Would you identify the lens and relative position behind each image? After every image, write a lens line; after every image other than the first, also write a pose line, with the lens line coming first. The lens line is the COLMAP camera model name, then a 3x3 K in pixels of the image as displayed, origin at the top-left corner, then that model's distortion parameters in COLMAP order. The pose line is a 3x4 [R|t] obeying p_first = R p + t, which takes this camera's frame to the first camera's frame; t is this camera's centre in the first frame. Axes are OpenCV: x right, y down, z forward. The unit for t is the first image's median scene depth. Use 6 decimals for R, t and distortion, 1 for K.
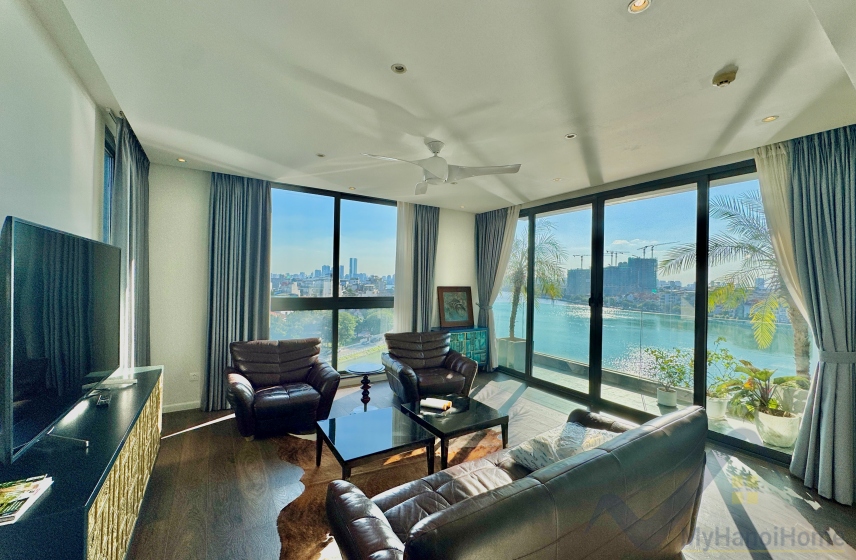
lens RADIAL K [[343.4, 0, 424.9], [0, 343.4, 279.4], [0, 0, 1]] dist [-0.001196, -0.000077]
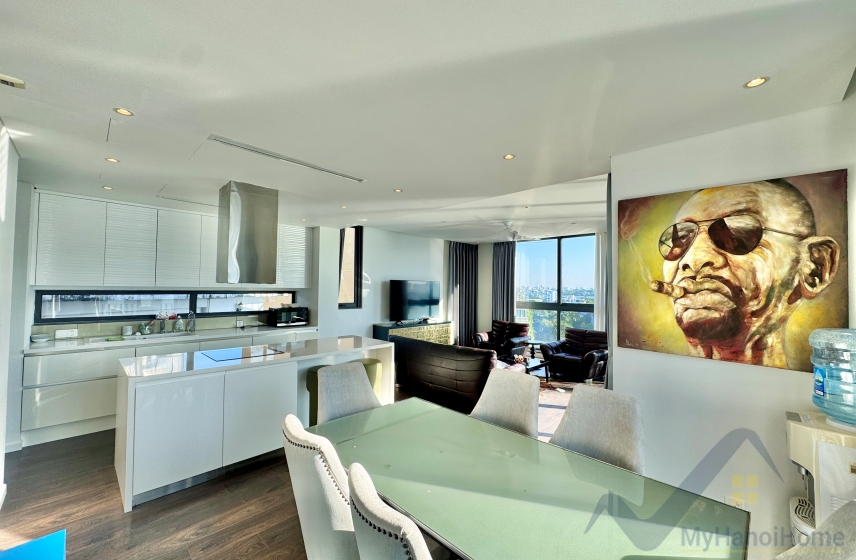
lens RADIAL K [[343.4, 0, 427.4], [0, 343.4, 280.9], [0, 0, 1]] dist [-0.001196, -0.000077]
pose [[0.229973, -0.028301, -0.972785, 1.116260], [0.000110, 0.999578, -0.029055, -0.002496], [0.973197, 0.006575, 0.229879, 0.062700]]
